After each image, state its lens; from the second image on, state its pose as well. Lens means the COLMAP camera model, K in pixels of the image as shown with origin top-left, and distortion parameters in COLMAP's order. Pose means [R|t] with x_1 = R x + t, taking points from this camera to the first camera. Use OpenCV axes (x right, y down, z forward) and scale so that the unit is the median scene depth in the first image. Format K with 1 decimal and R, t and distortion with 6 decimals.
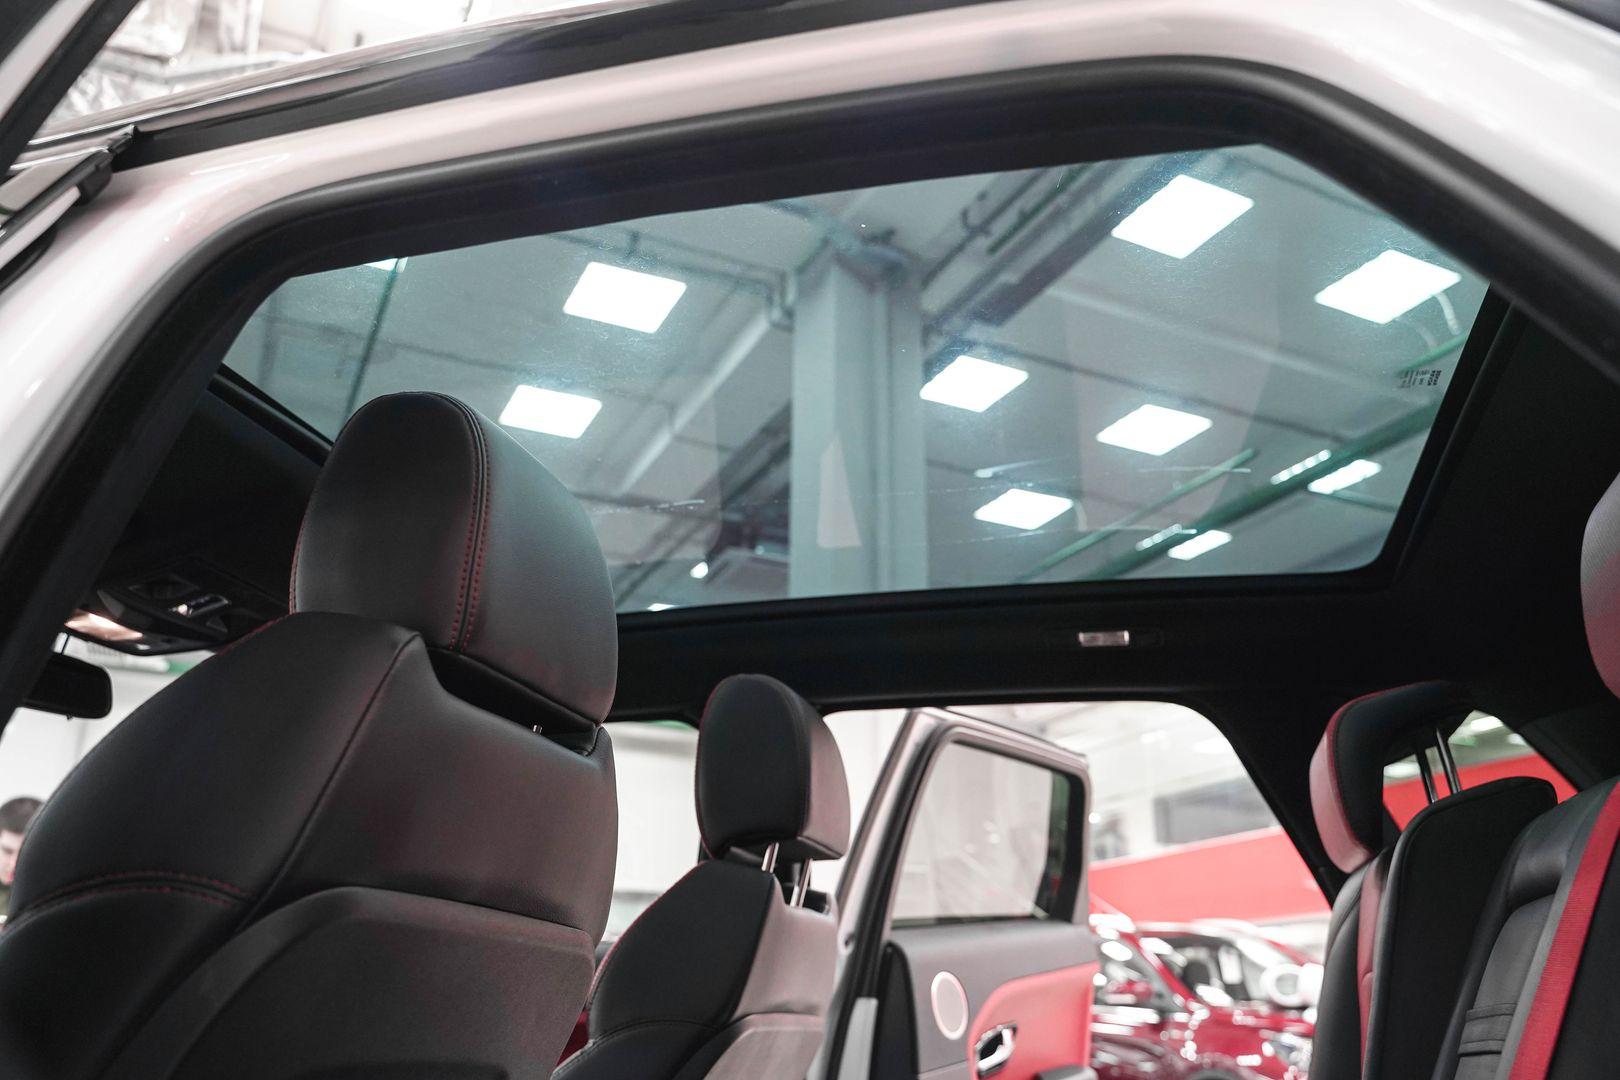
lens RADIAL K [[1317.5, 0, 817.7], [0, 1317.5, 539.2], [0, 0, 1]] dist [-0.081131, -0.011025]
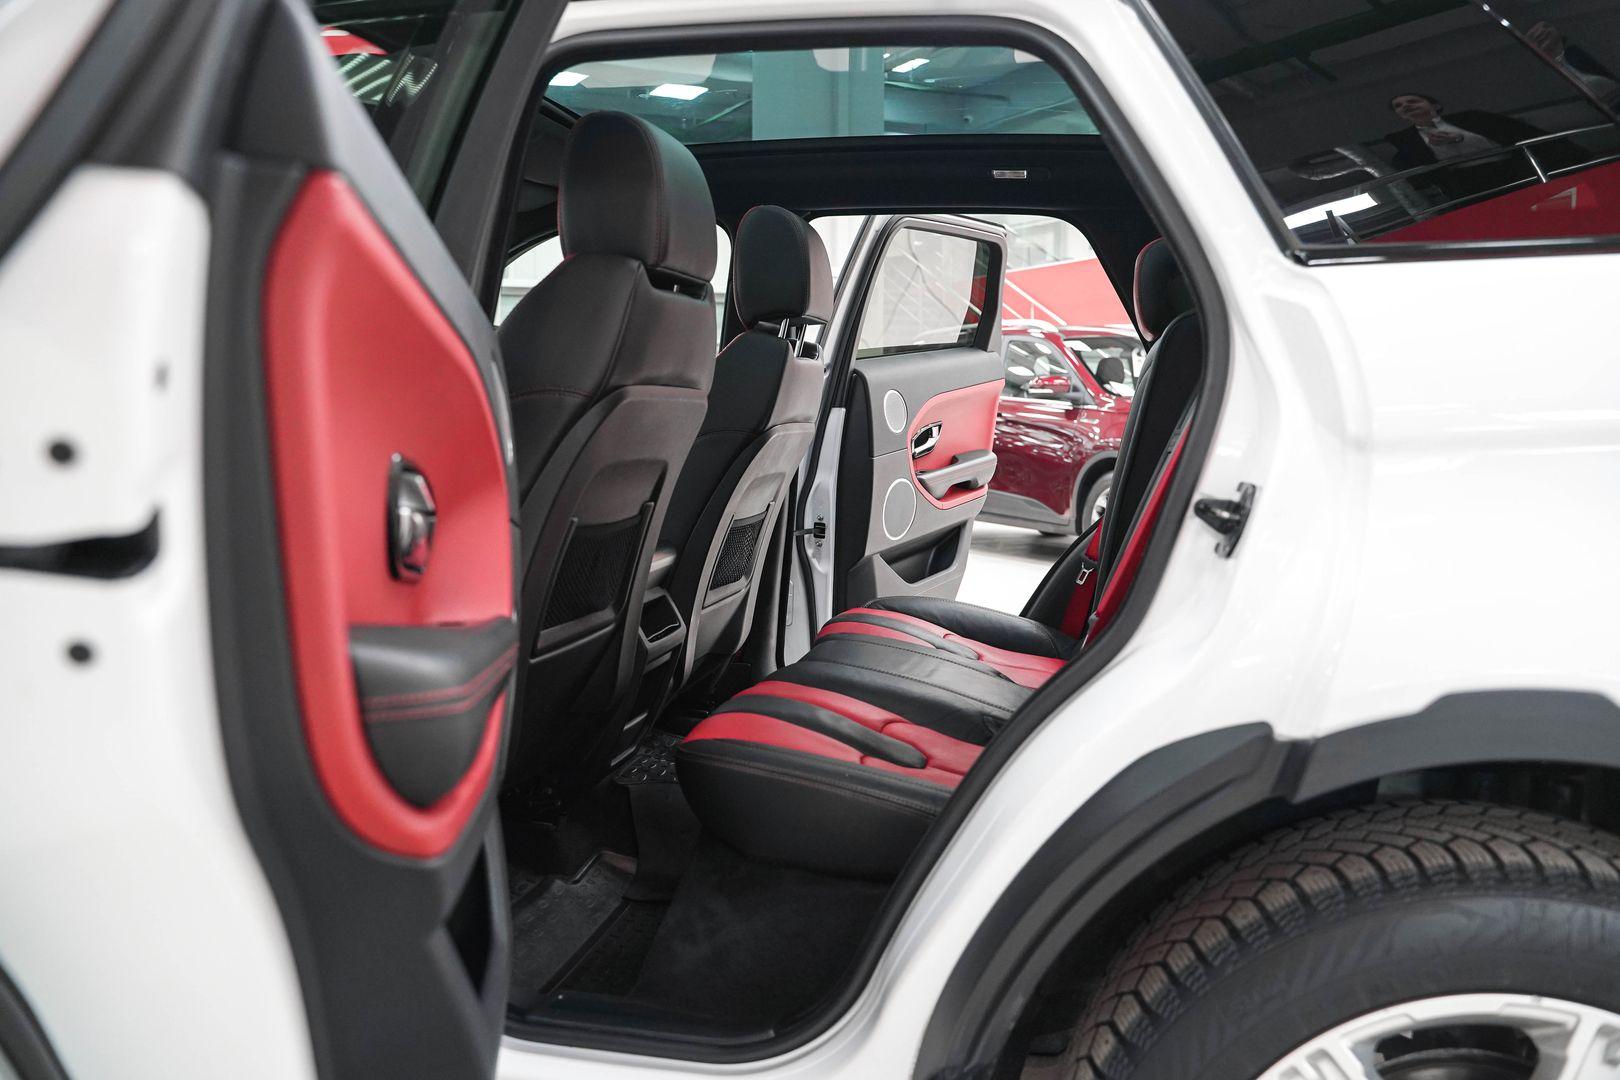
lens RADIAL K [[1317.5, 0, 809.2], [0, 1317.5, 538.9], [0, 0, 1]] dist [-0.081131, -0.011025]
pose [[0.999454, -0.009061, 0.031762, -0.041147], [-0.005938, 0.896676, 0.442647, -0.159960], [-0.032491, -0.442595, 0.896133, -0.365408]]
